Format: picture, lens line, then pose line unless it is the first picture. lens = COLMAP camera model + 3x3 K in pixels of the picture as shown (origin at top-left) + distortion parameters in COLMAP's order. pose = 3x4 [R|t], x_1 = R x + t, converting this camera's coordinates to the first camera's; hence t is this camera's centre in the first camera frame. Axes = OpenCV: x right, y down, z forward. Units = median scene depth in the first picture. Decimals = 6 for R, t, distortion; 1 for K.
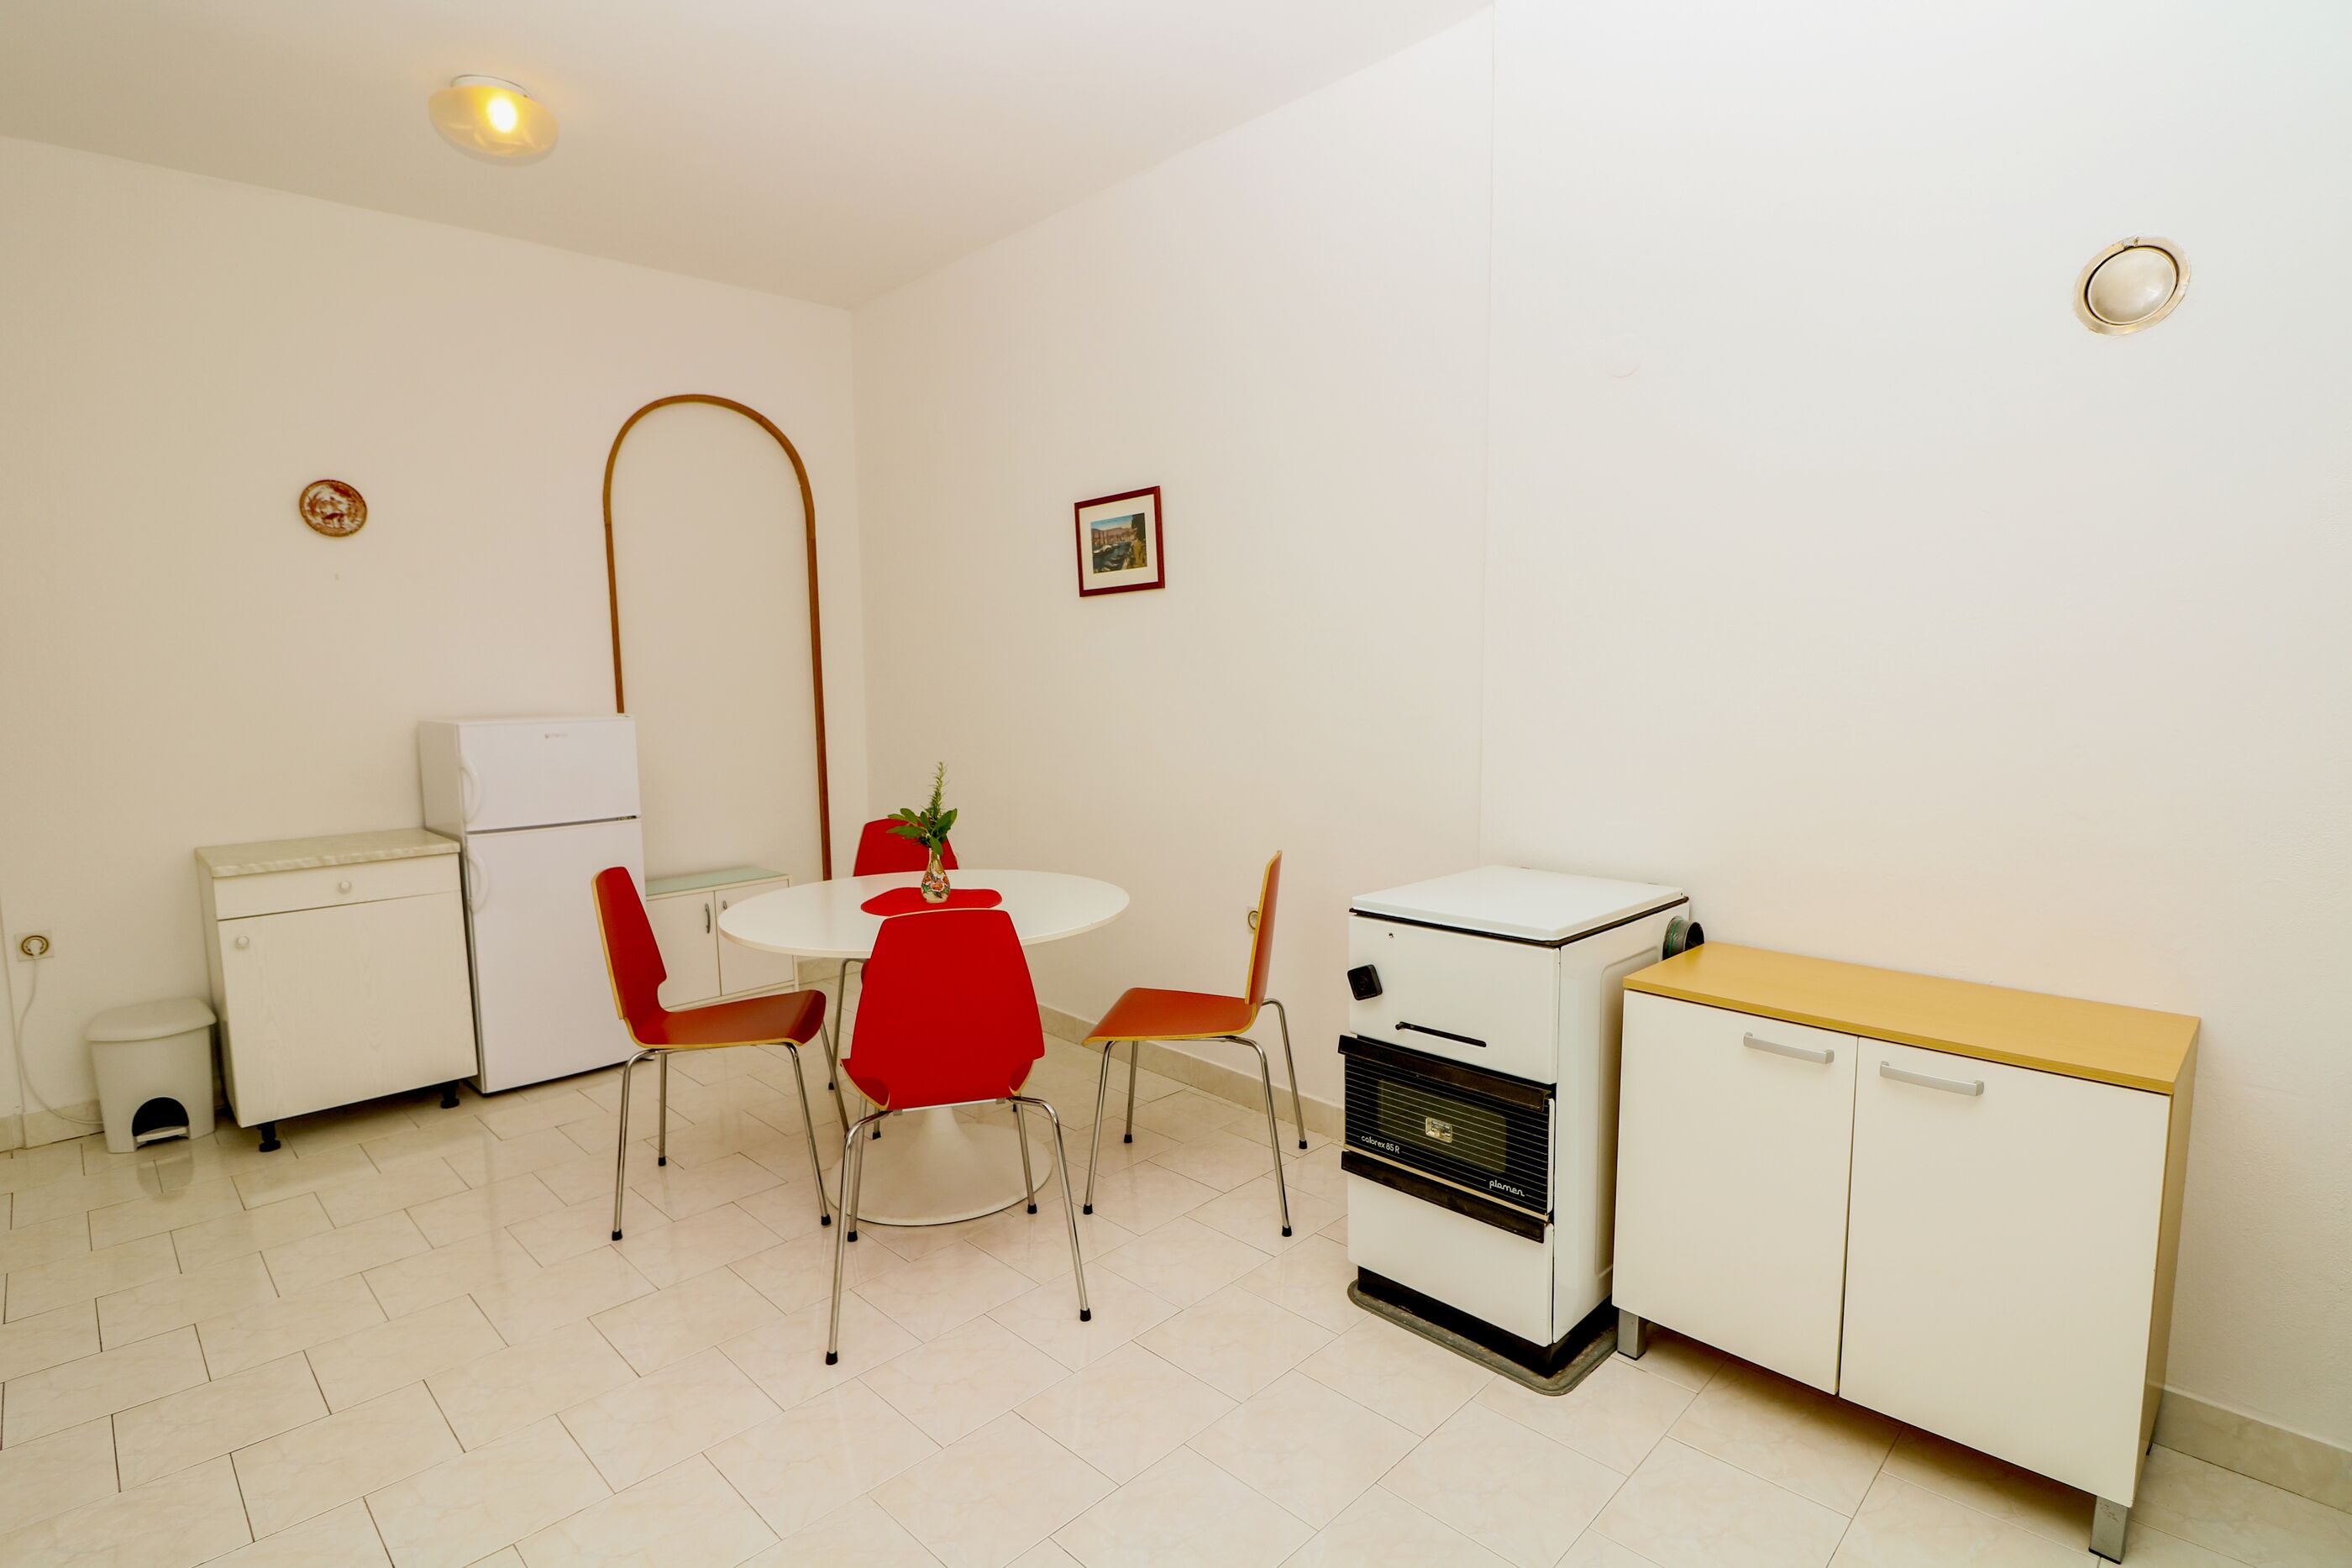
lens RADIAL K [[1178.6, 0, 1201.5], [0, 1178.6, 771.9], [0, 0, 1]] dist [-0.001074, -0.011284]
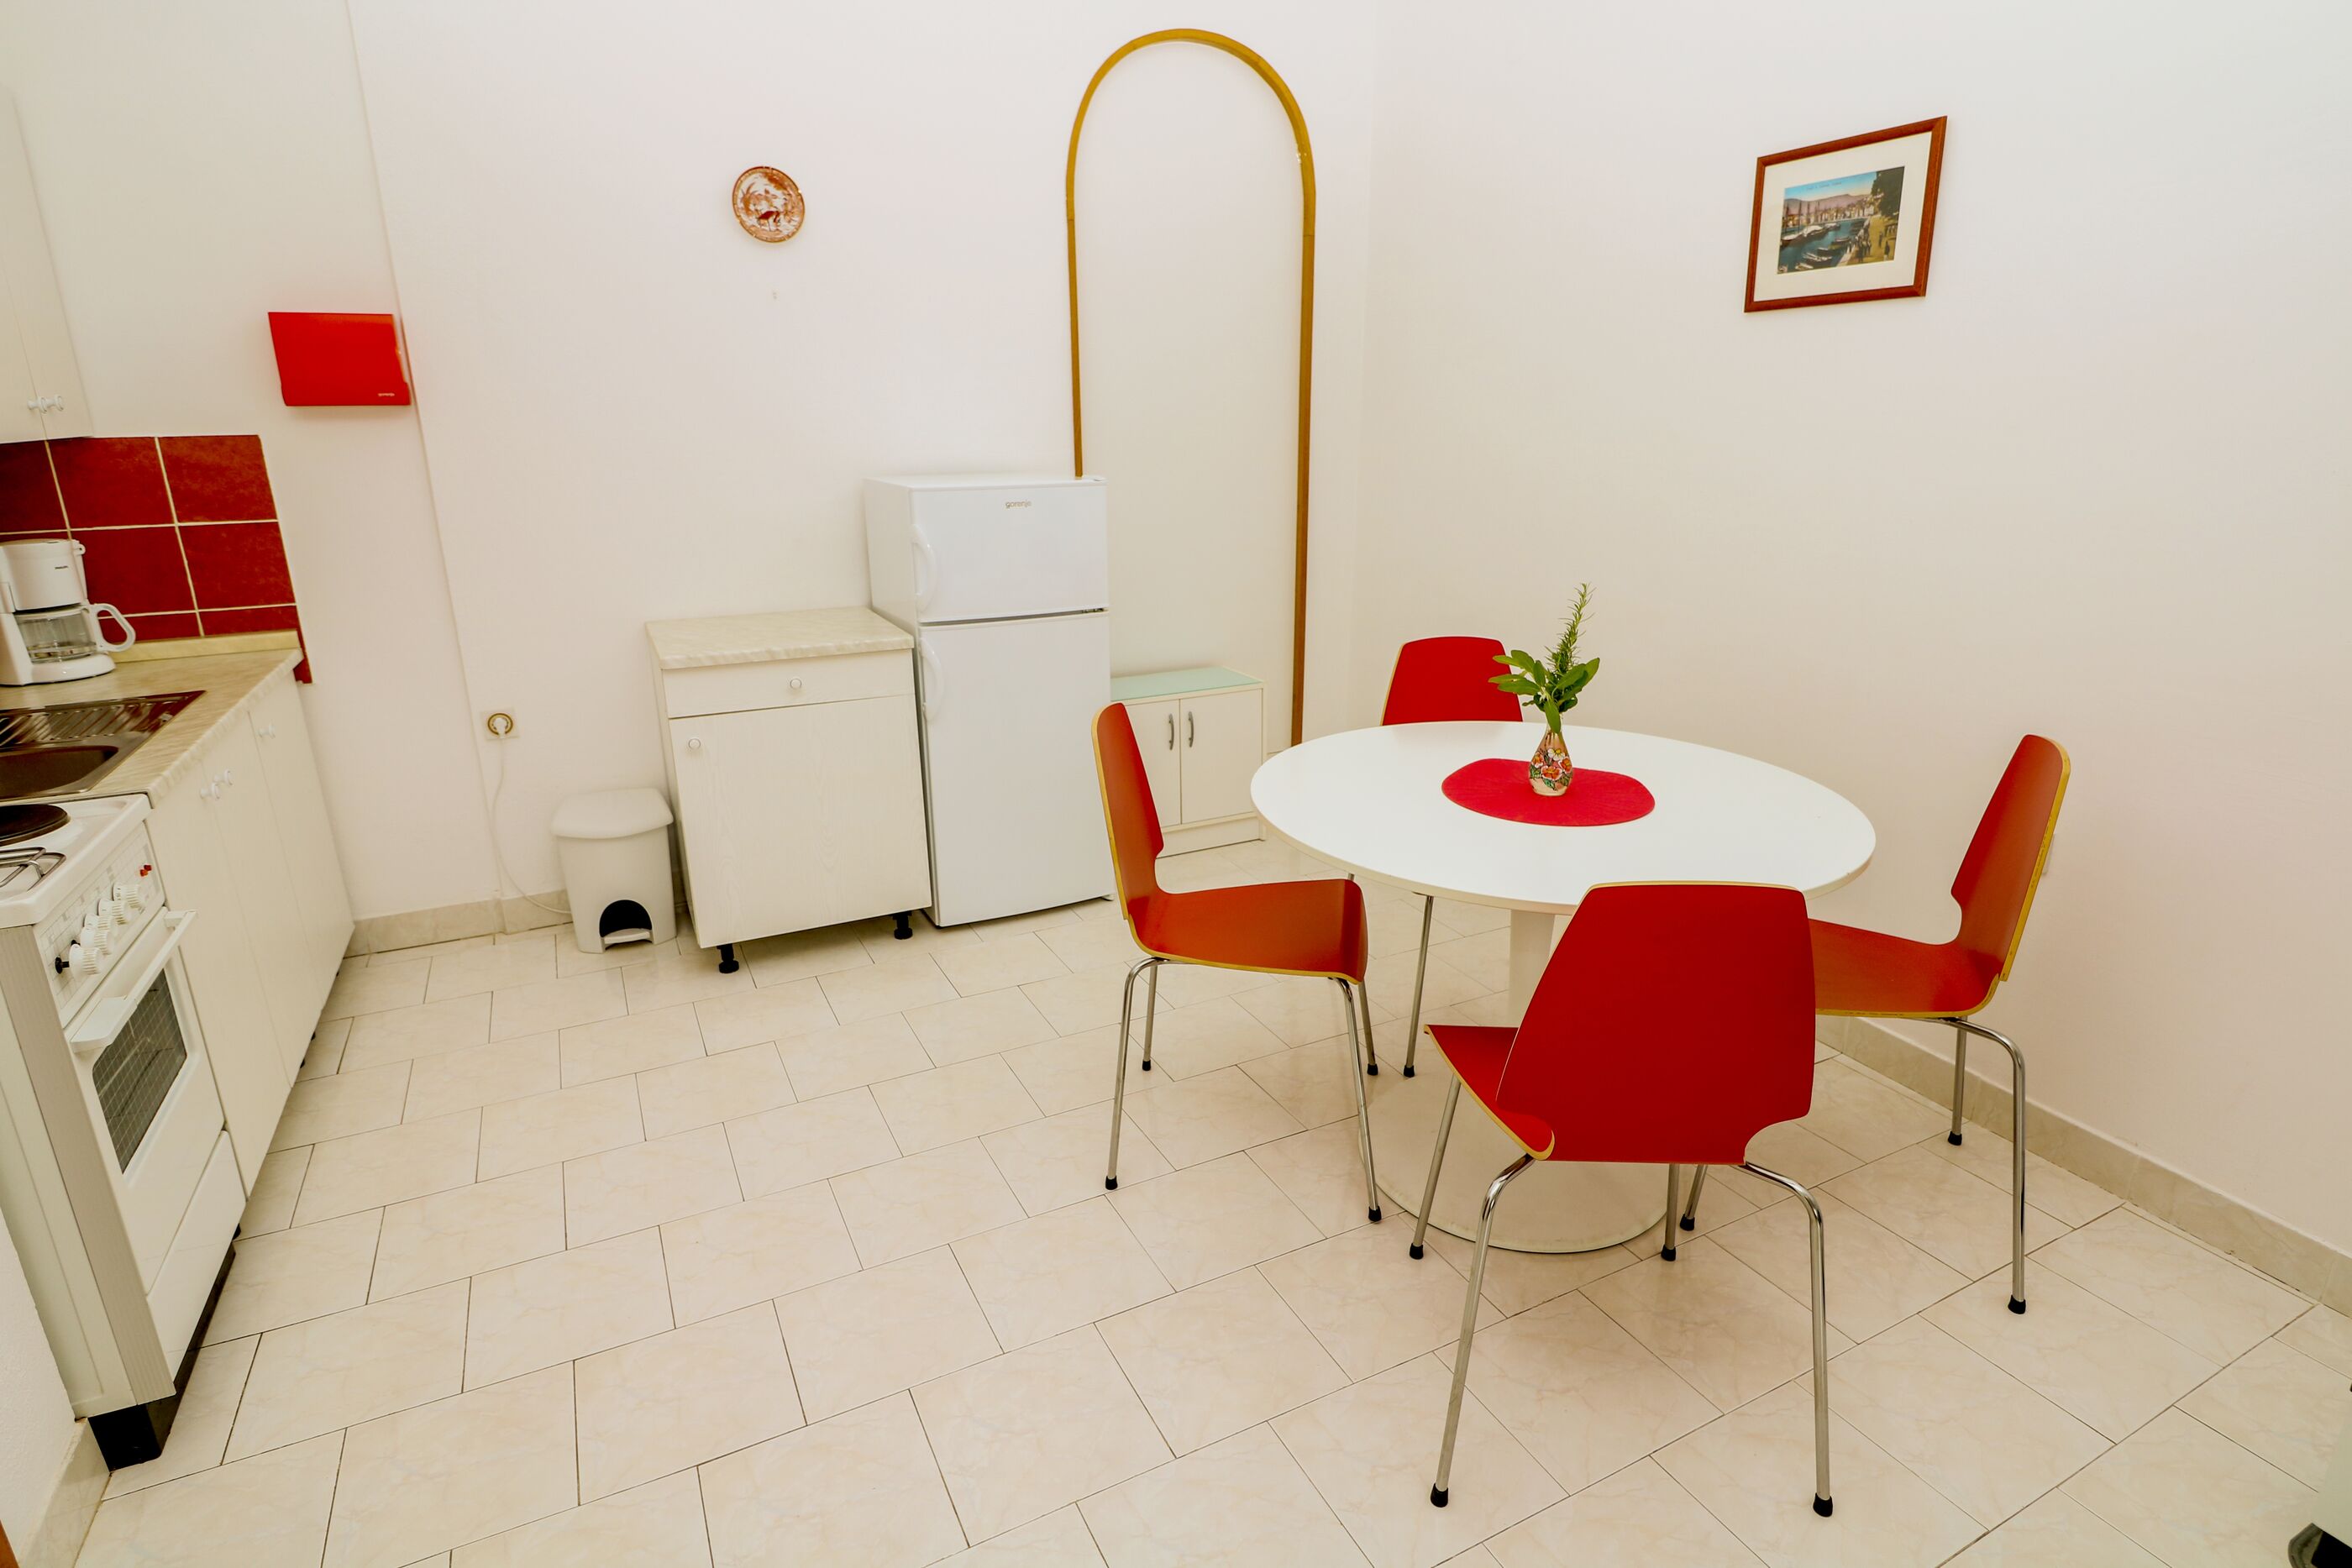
lens RADIAL K [[1255.8, 0, 1169.7], [0, 1255.8, 777.8], [0, 0, 1]] dist [0.003229, -0.006444]
pose [[0.945165, 0.104583, -0.309397, -0.185899], [-0.039091, 0.976759, 0.210747, -0.035795], [0.324246, -0.187096, 0.927286, 0.234366]]
